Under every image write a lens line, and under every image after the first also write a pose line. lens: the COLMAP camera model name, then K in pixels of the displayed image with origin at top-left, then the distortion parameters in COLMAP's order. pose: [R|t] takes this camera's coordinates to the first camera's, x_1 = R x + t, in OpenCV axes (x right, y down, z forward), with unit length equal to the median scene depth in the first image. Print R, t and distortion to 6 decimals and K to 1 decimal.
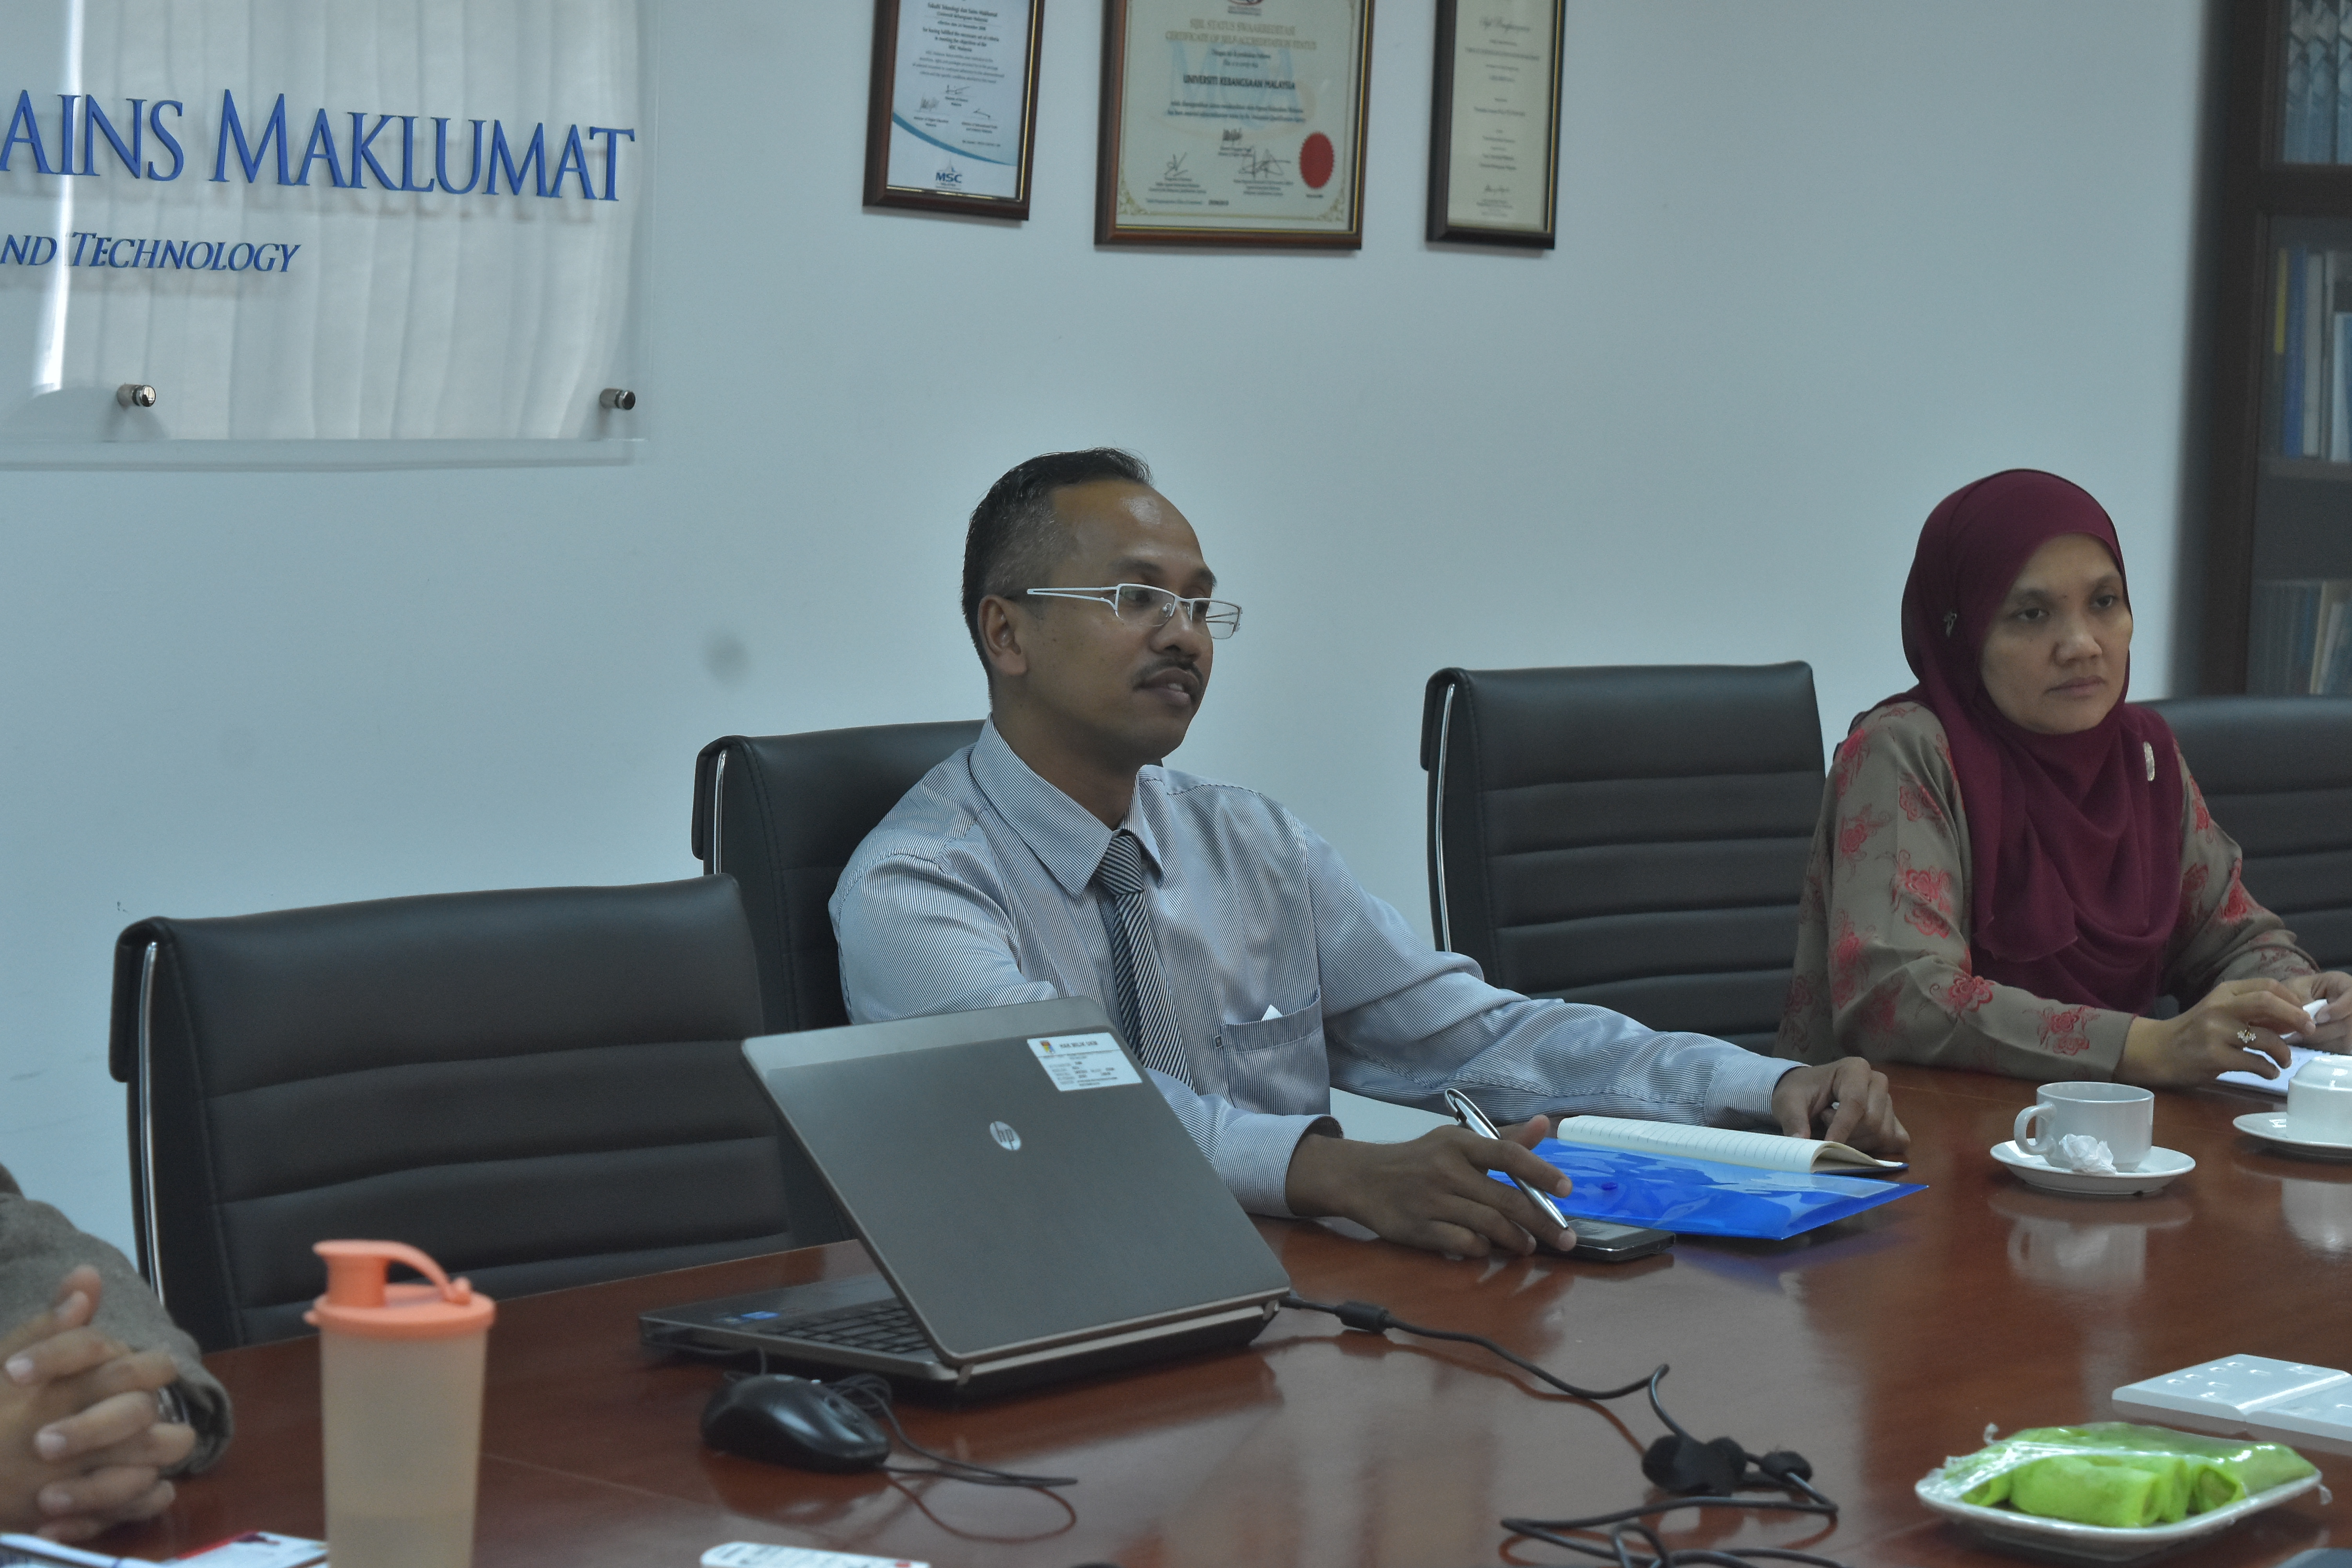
lens RADIAL K [[5499.5, 0, 1172.2], [0, 5499.5, 644.4], [0, 0, 1]] dist [-0.057020, -0.188580]
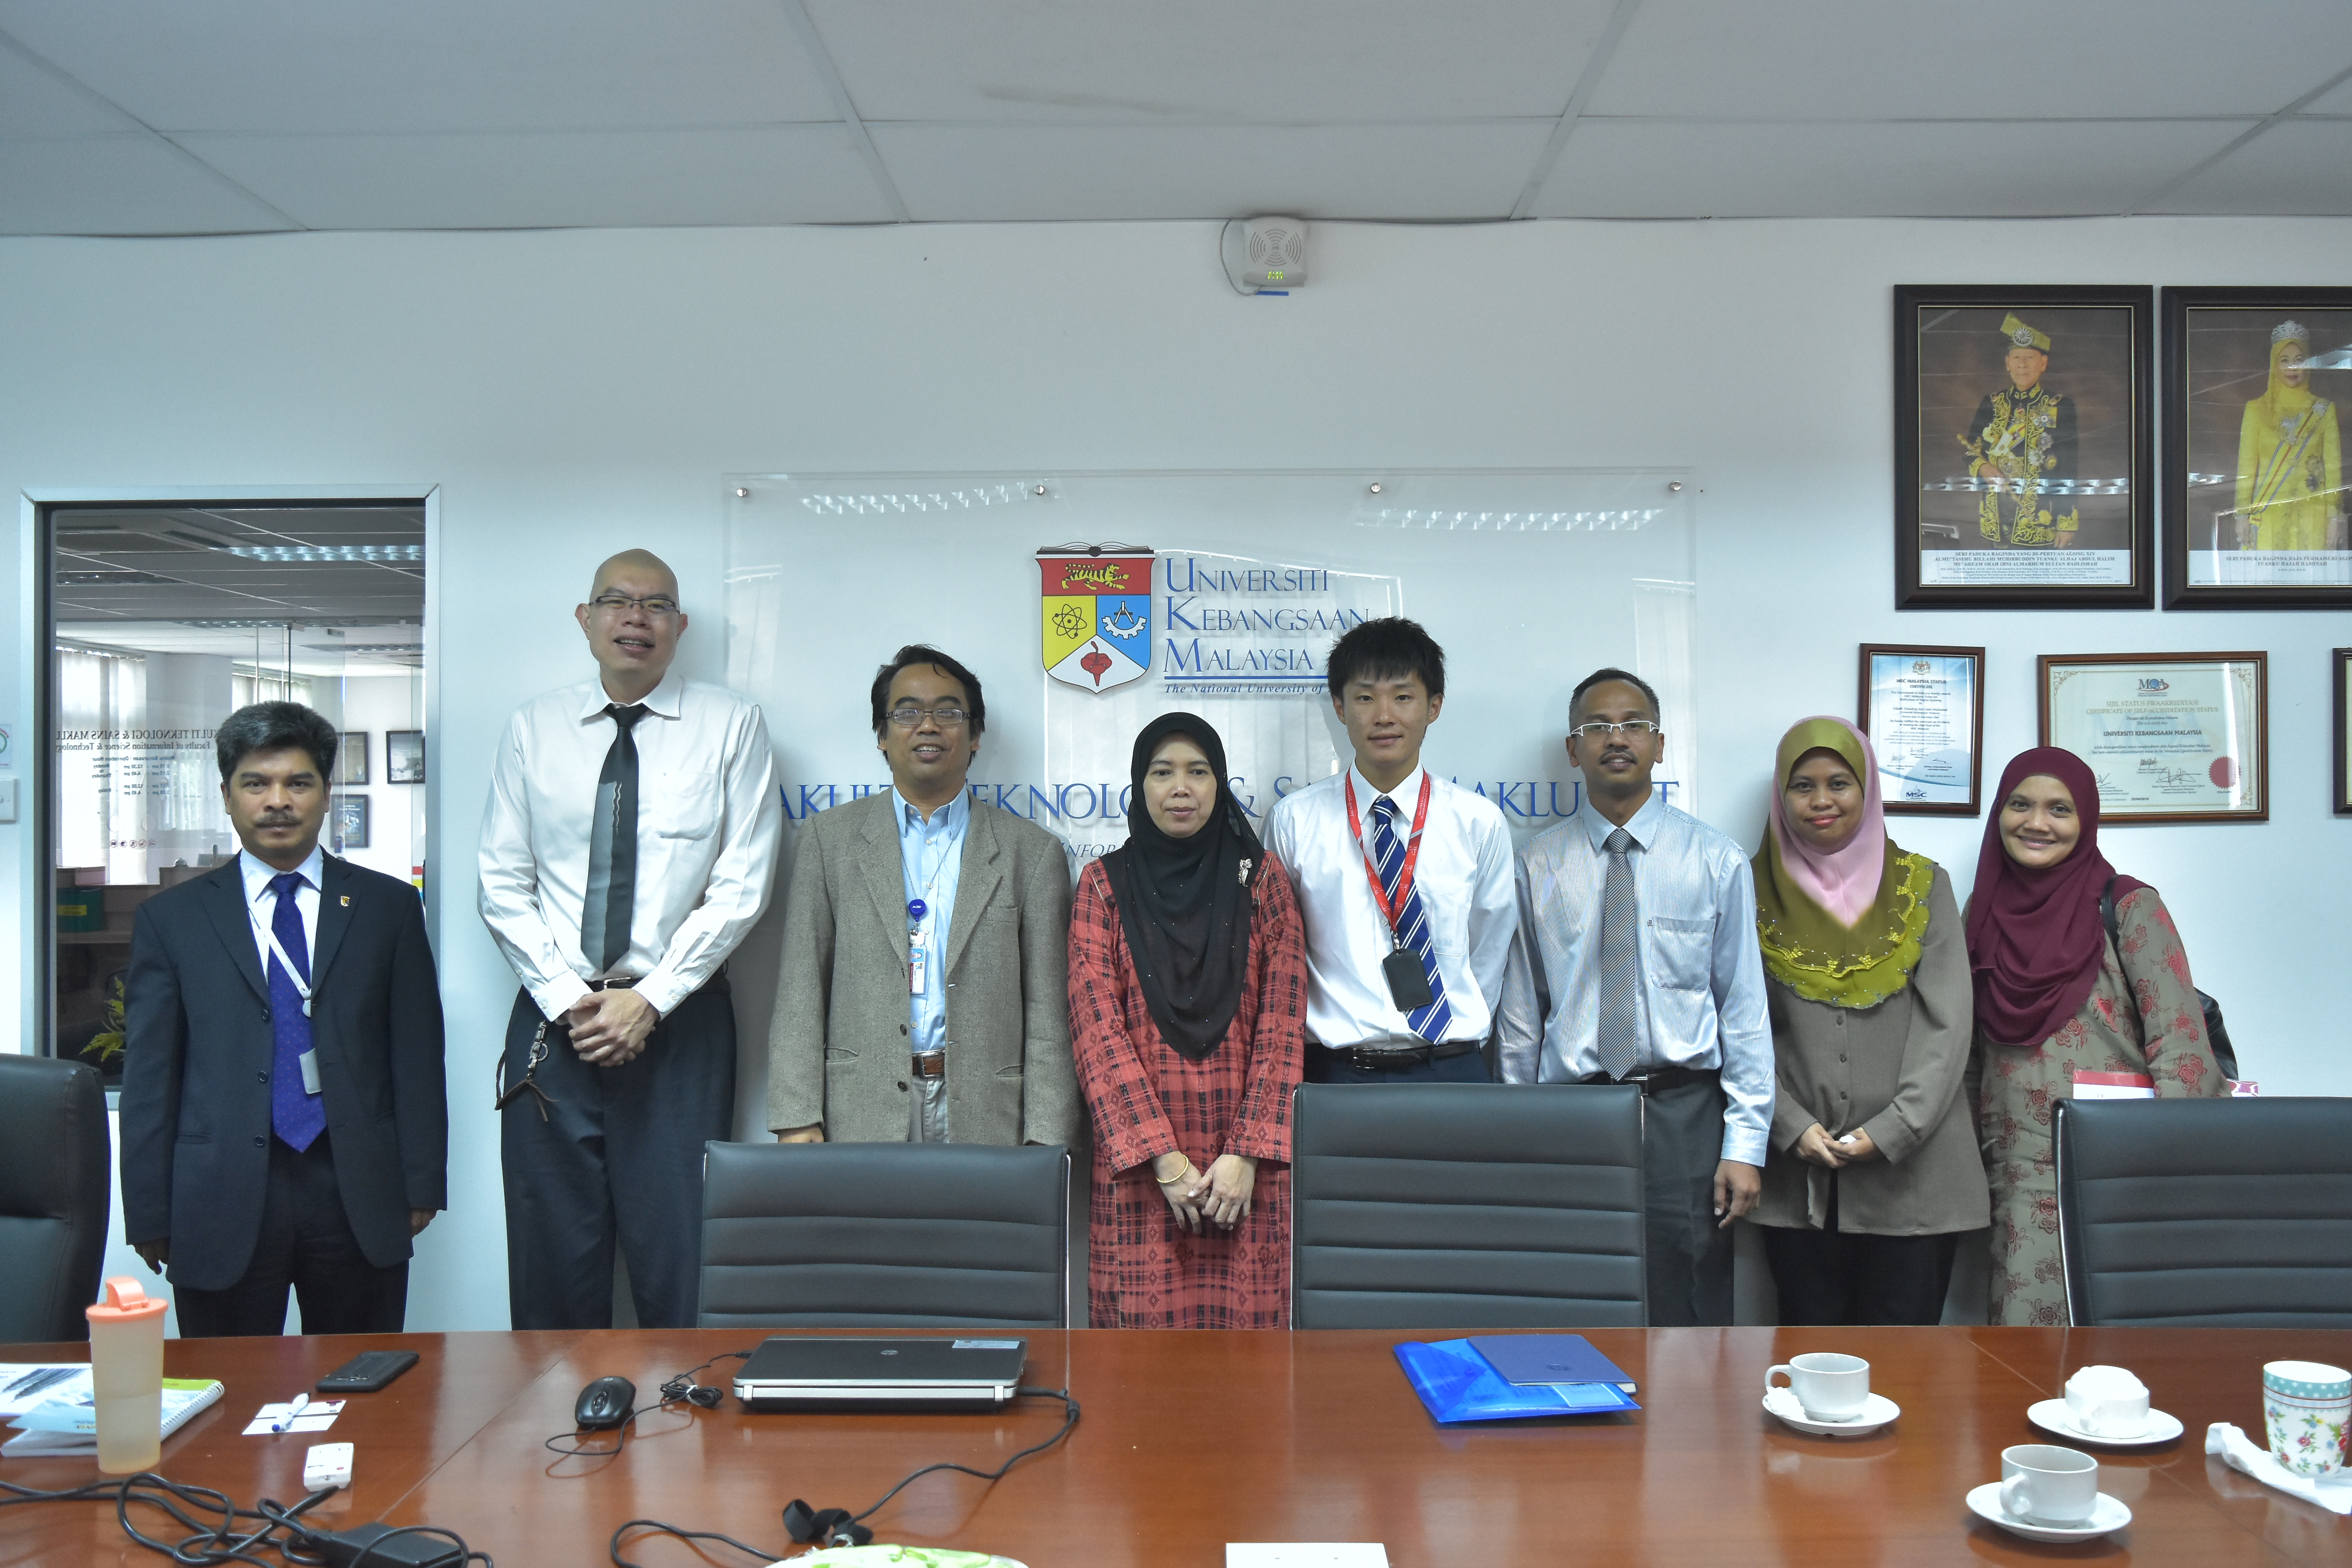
lens RADIAL K [[2041.7, 0, 1183.5], [0, 2041.7, 785.6], [0, 0, 1]] dist [-0.034028, 0.001948]
pose [[0.619493, -0.049665, -0.783430, 0.412839], [-0.024585, 0.996280, -0.082599, -0.024562], [0.784617, 0.070430, 0.615967, 0.393090]]
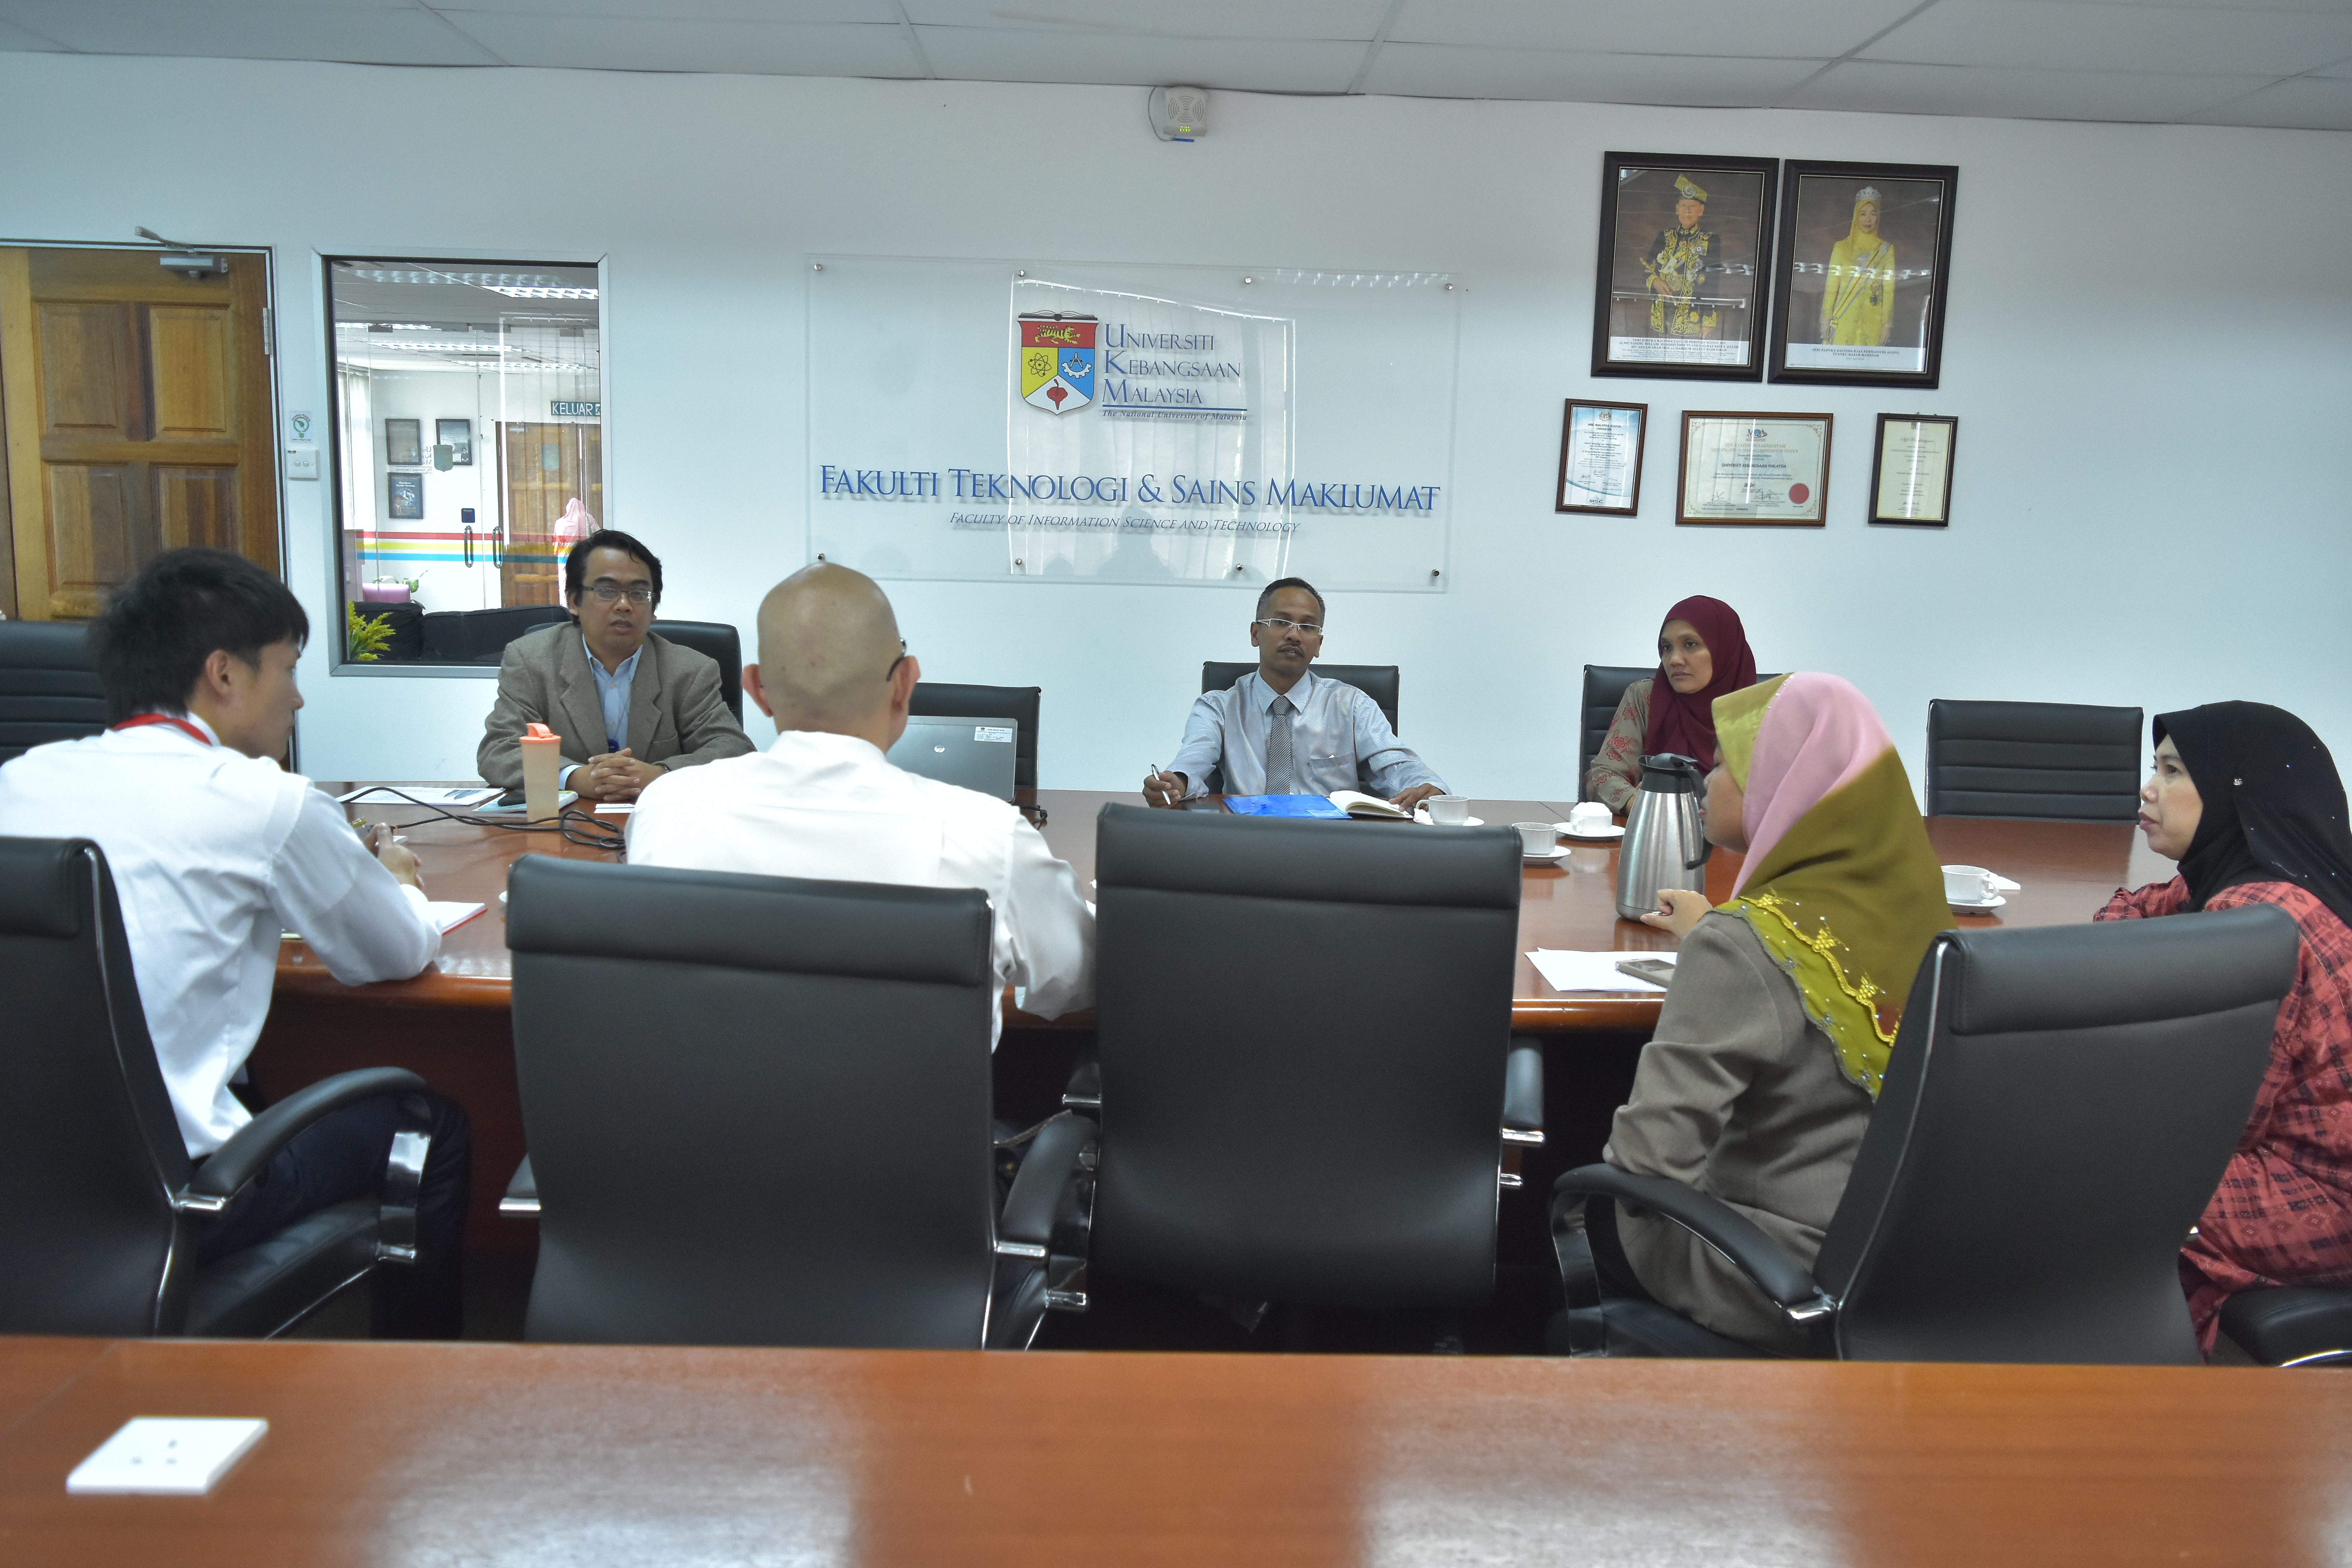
lens RADIAL K [[1828.4, 0, 1184.6], [0, 1828.4, 795.3], [0, 0, 1]] dist [-0.020355, 0.010131]
pose [[0.649170, 0.095627, -0.754608, 0.650336], [-0.053613, 0.995351, 0.080013, 0.007316], [0.758752, -0.011485, 0.651279, 0.209042]]
